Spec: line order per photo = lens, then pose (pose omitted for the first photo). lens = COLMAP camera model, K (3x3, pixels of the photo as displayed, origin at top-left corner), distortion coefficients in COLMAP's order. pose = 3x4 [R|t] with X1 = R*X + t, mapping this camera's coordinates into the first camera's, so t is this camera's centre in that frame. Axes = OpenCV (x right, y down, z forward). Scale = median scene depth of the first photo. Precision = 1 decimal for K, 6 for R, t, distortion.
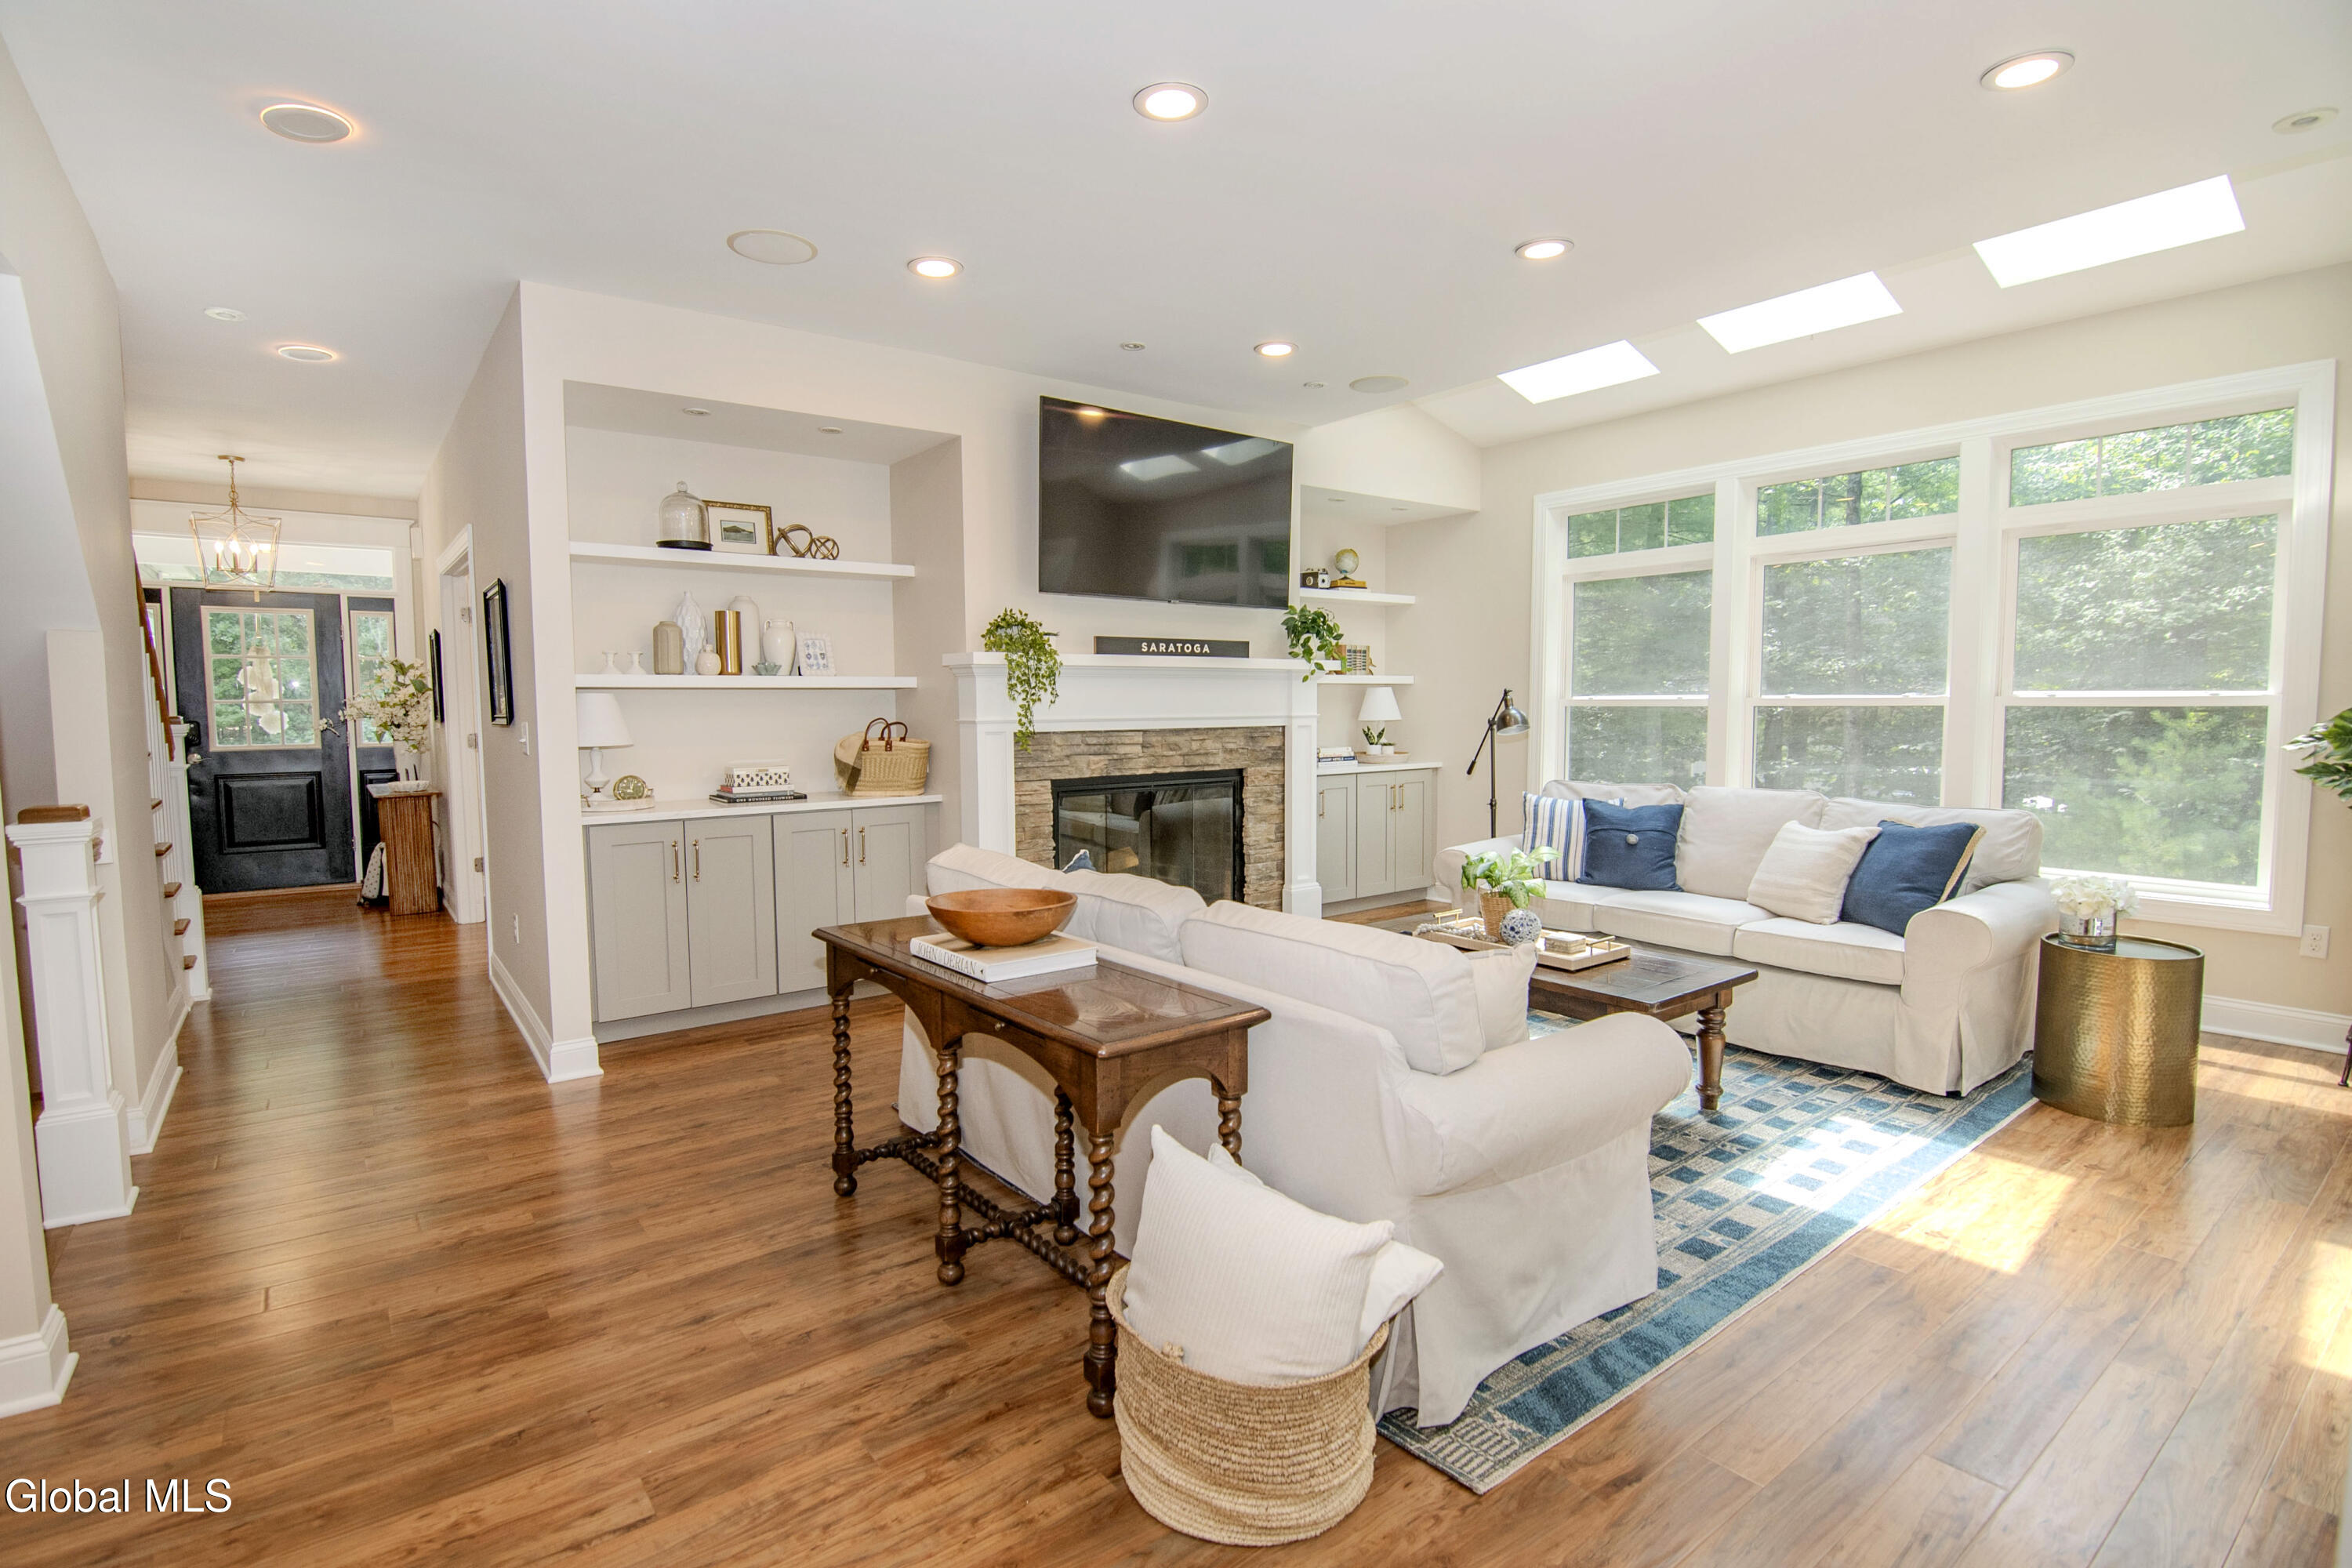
lens RADIAL K [[1149.9, 0, 1173.0], [0, 1149.9, 789.6], [0, 0, 1]] dist [-0.014496, -0.008391]
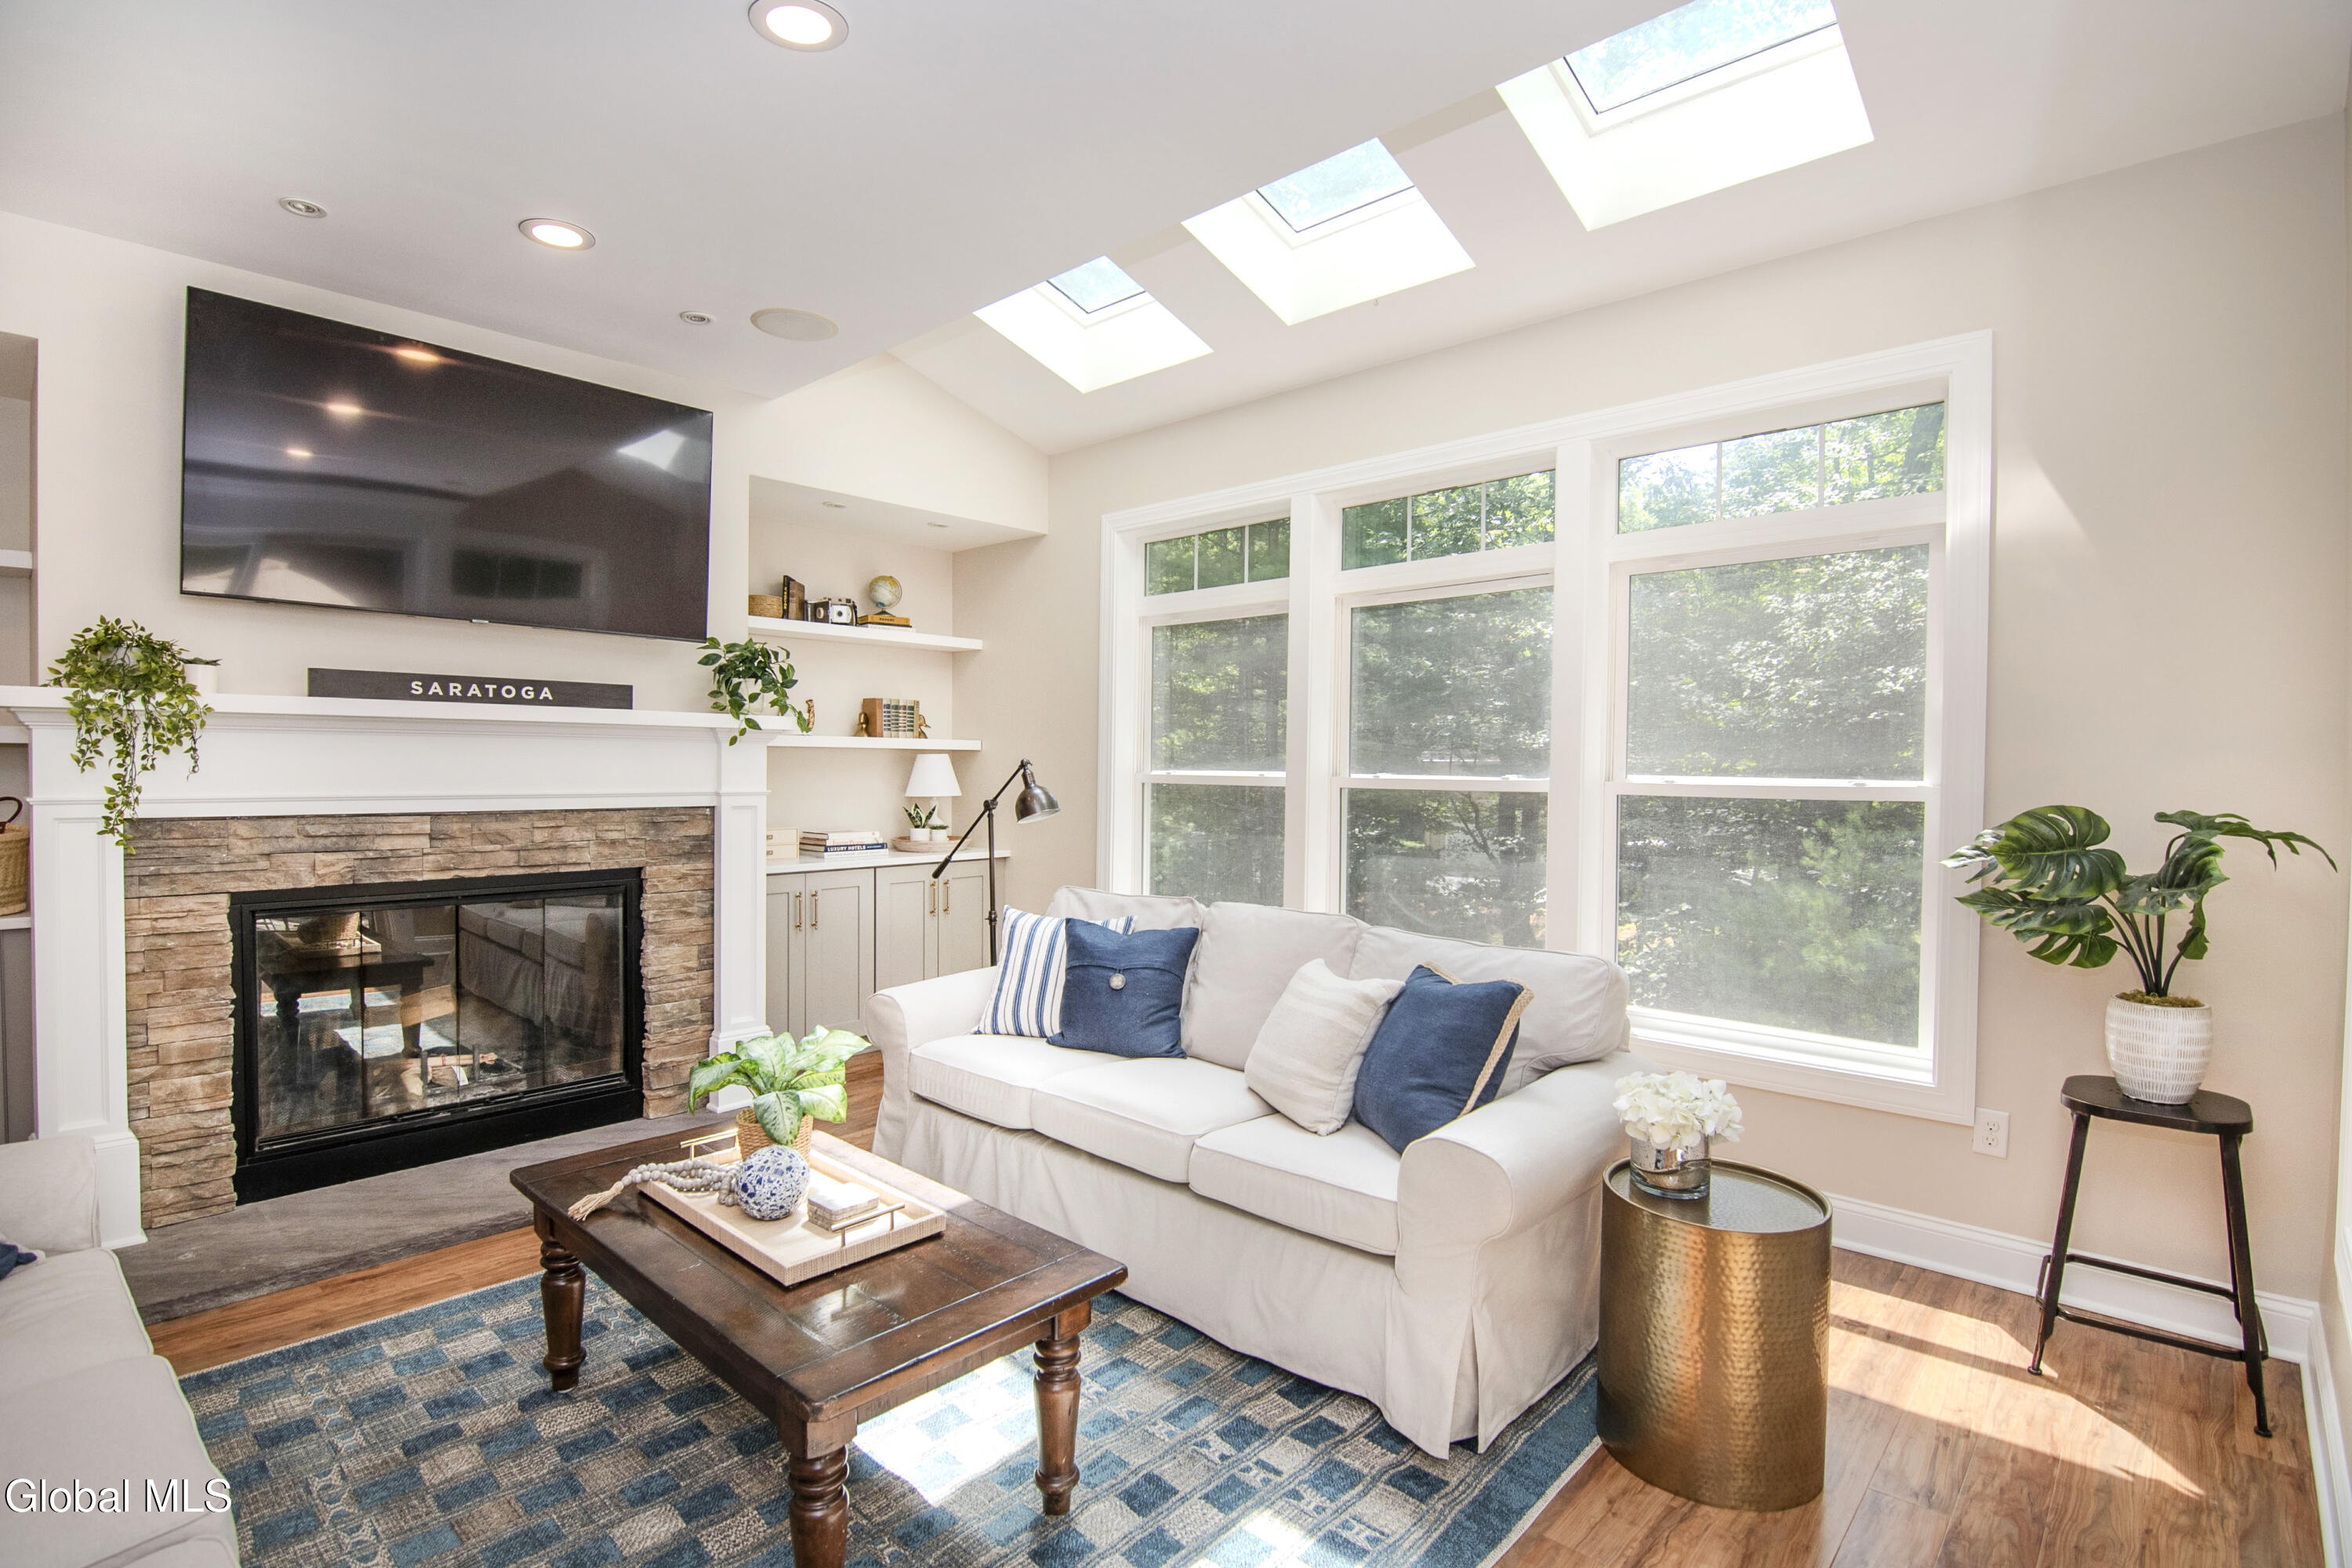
lens RADIAL K [[1149.9, 0, 1188.9], [0, 1149.9, 787.4], [0, 0, 1]] dist [-0.014496, -0.008391]
pose [[0.983261, 0.013574, 0.181694, 0.301097], [-0.003279, 0.998378, -0.056841, -0.032658], [-0.182171, 0.055293, 0.981711, 0.292560]]
